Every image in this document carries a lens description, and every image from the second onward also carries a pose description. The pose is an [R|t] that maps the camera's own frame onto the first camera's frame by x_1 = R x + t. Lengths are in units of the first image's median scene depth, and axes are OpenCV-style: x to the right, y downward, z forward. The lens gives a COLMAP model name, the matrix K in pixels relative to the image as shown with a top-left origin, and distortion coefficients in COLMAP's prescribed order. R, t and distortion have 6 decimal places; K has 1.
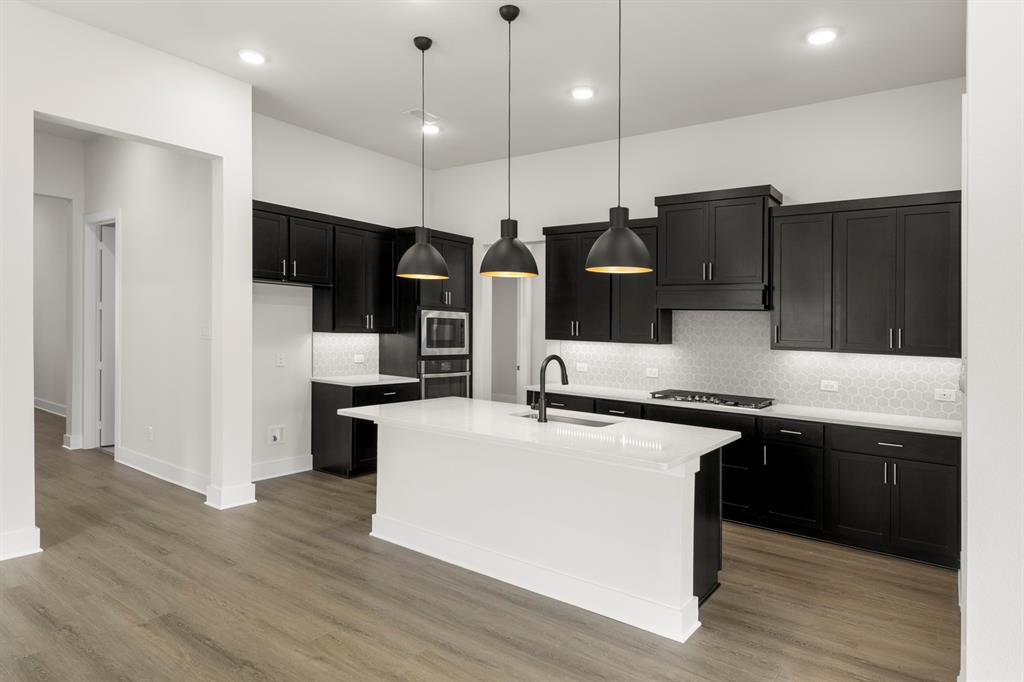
lens RADIAL K [[598.2, 0, 537.2], [0, 598.2, 344.9], [0, 0, 1]] dist [-0.000518, -0.006393]
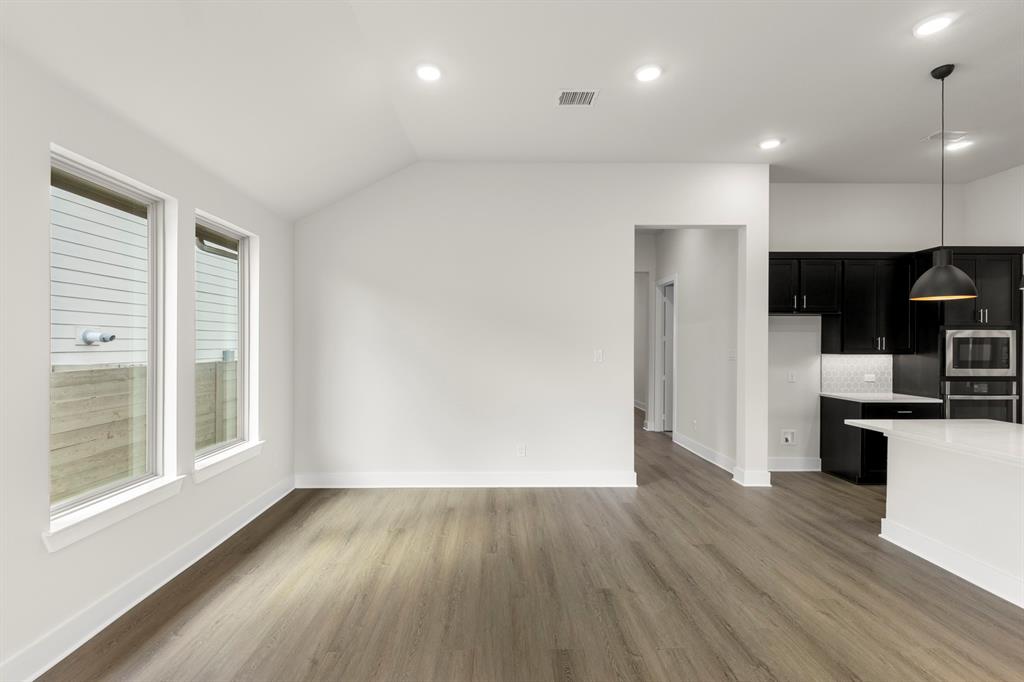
lens RADIAL K [[483.5, 0, 496.8], [0, 483.5, 360.5], [0, 0, 1]] dist [0.005840, -0.005049]
pose [[0.579582, -0.003101, -0.814908, 0.032639], [-0.006533, 0.999943, -0.008452, 0.004120], [0.814888, 0.010222, 0.579529, -0.077980]]
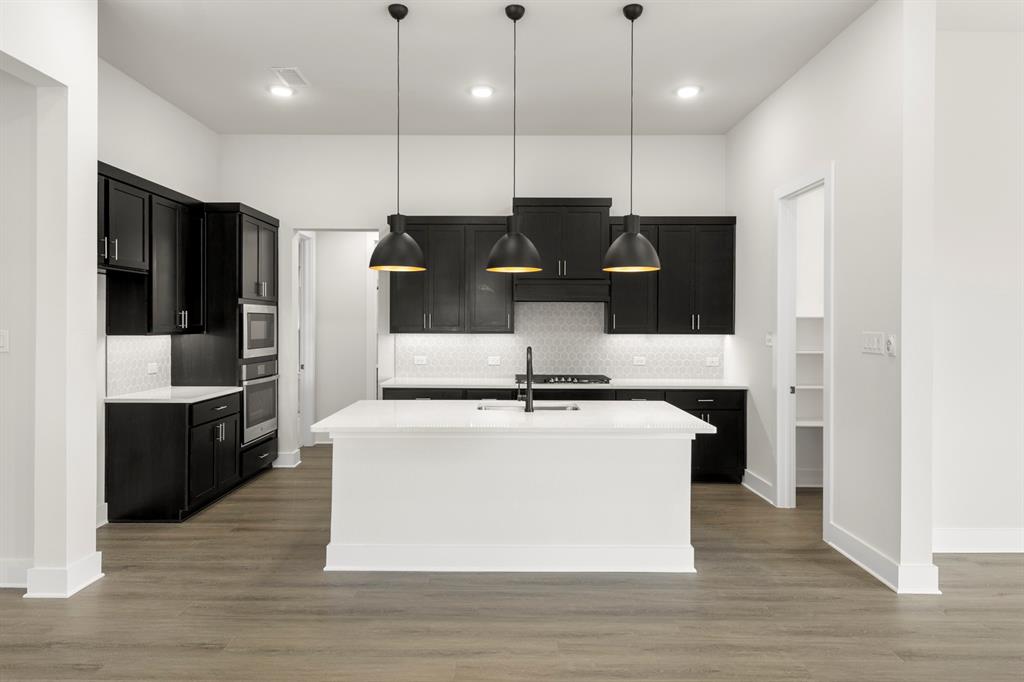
lens RADIAL K [[598.2, 0, 526.1], [0, 598.2, 334.1], [0, 0, 1]] dist [-0.000518, -0.006393]
pose [[0.809829, -0.039499, 0.585335, -0.421487], [0.039595, 0.999136, 0.012642, -0.013154], [-0.585328, 0.012938, 0.810693, 0.110985]]
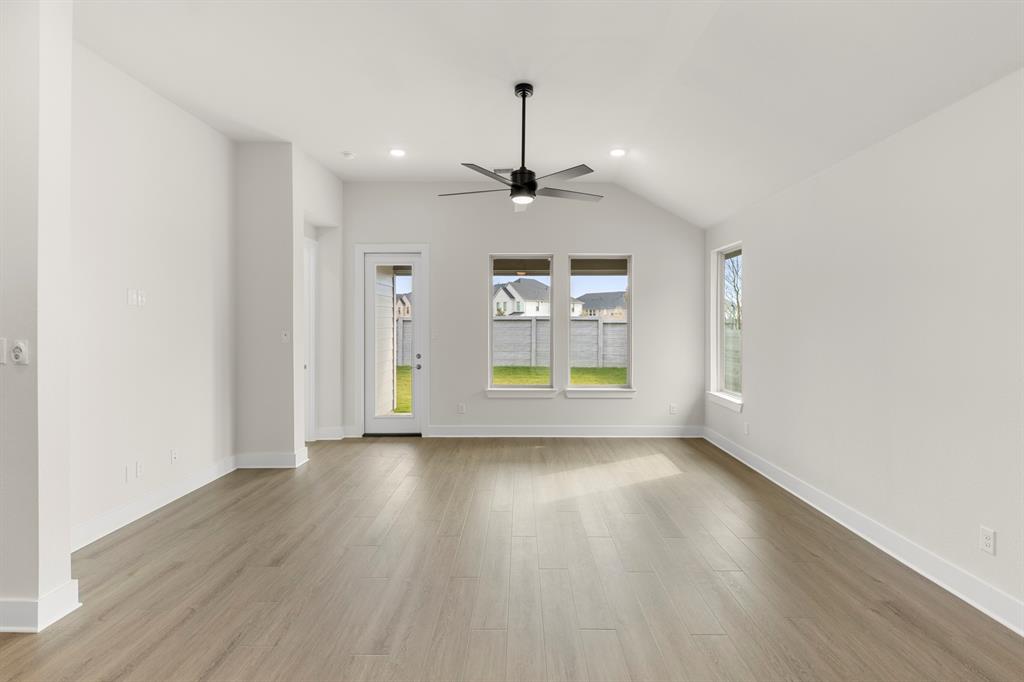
lens RADIAL K [[487.1, 0, 505.3], [0, 487.1, 328.1], [0, 0, 1]] dist [-0.010552, 0.000280]
pose [[-0.569357, -0.035410, 0.821327, -0.351751], [0.008302, 0.998773, 0.048815, -0.017689], [-0.822048, 0.034612, -0.568365, 0.279822]]
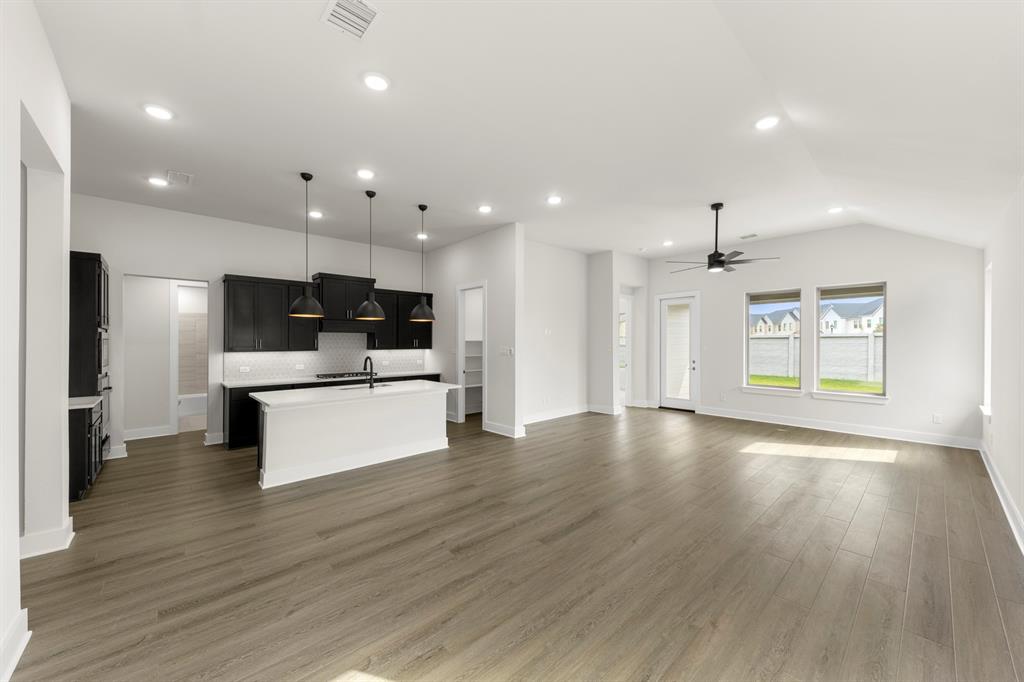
lens RADIAL K [[379.2, 0, 514.6], [0, 379.2, 337.4], [0, 0, 1]] dist [-0.001827, -0.000477]
pose [[0.202628, -0.018042, 0.979090, -0.839492], [0.039687, 0.999160, 0.010199, -0.030138], [-0.978451, 0.036790, 0.203174, 0.155018]]
